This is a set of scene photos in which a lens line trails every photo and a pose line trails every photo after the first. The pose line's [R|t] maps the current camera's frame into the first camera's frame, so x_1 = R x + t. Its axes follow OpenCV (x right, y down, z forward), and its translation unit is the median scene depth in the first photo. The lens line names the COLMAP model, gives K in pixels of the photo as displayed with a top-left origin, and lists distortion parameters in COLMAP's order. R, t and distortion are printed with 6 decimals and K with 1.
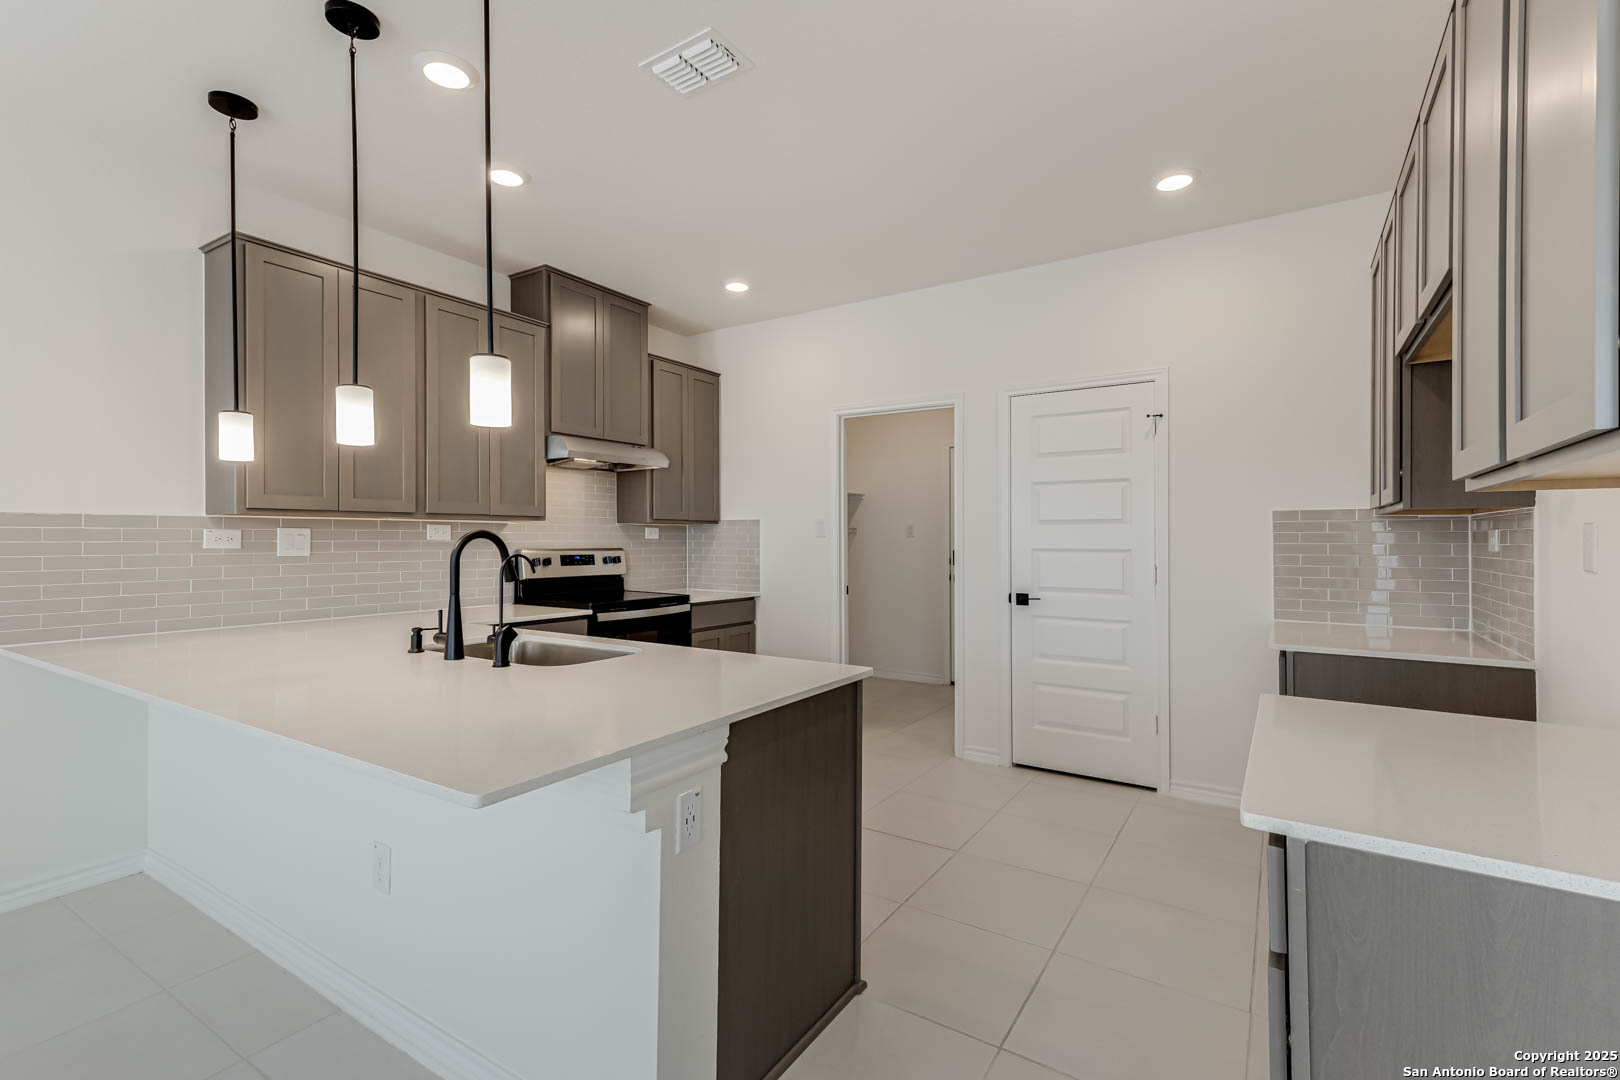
lens RADIAL K [[724.2, 0, 811.7], [0, 724.2, 532.0], [0, 0, 1]] dist [0.024226, -0.000768]
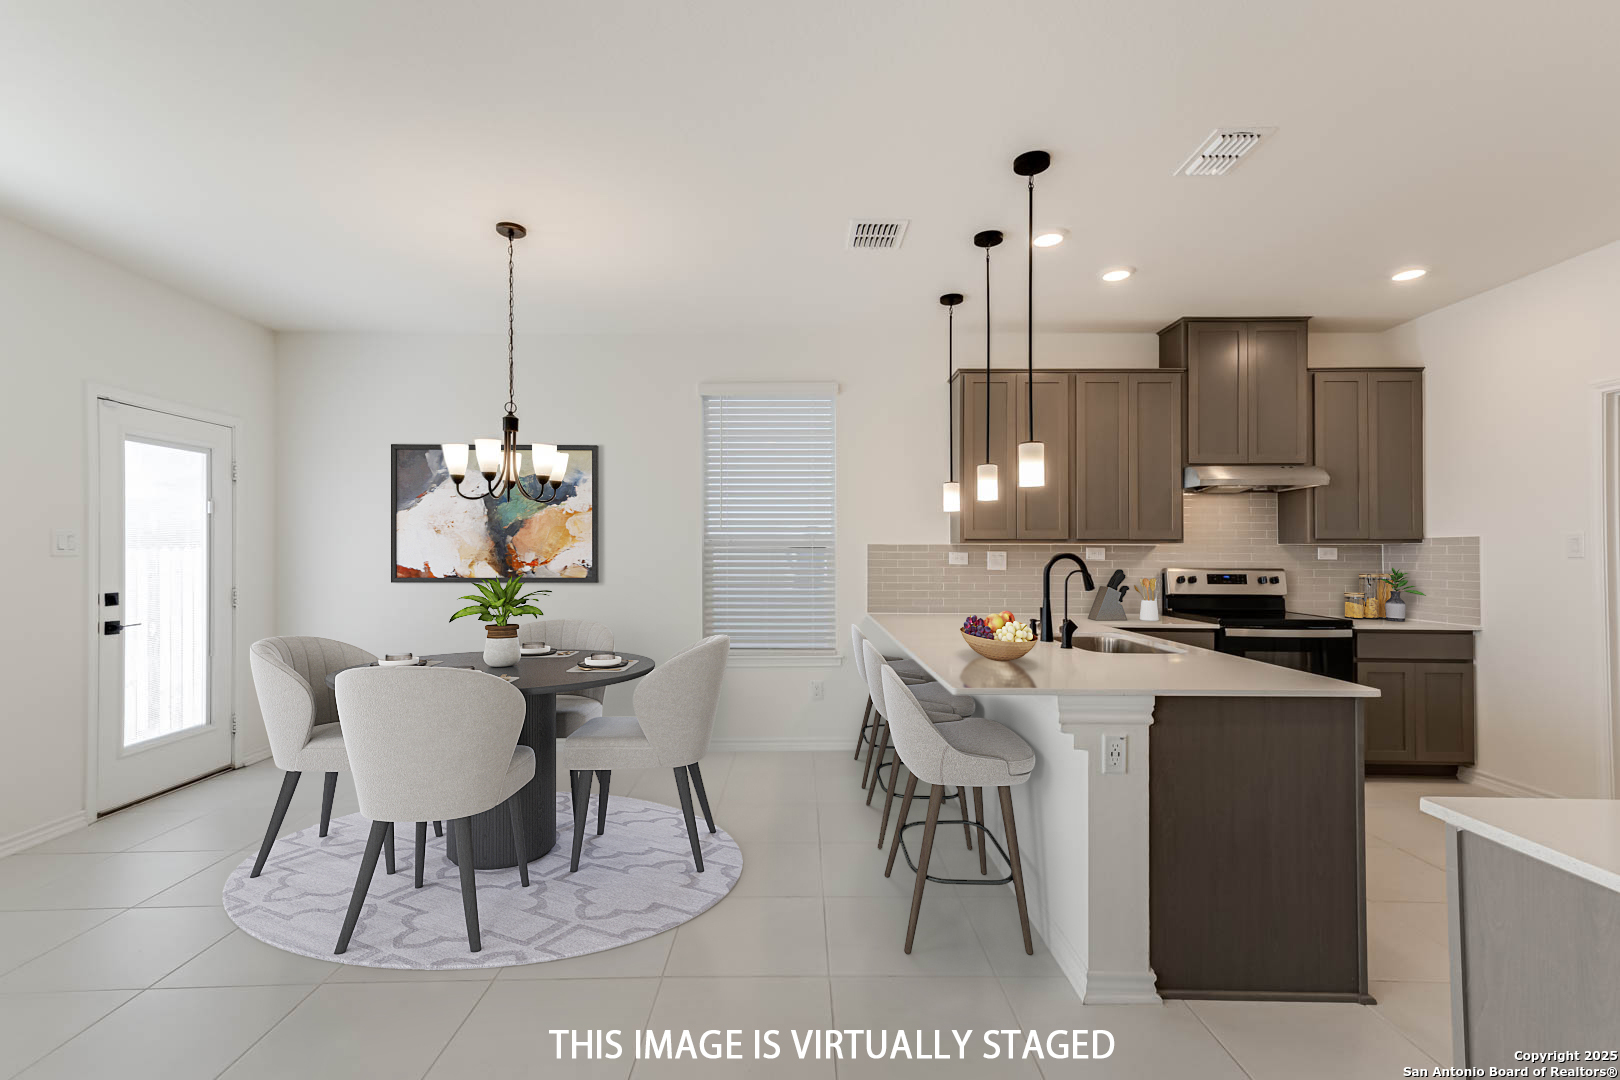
lens RADIAL K [[724.2, 0, 807.3], [0, 724.2, 547.7], [0, 0, 1]] dist [0.024226, -0.000768]
pose [[0.545855, -0.010542, -0.837813, 0.257495], [0.005912, 0.999944, -0.008731, -0.001819], [0.837859, -0.000188, 0.545887, -0.108624]]
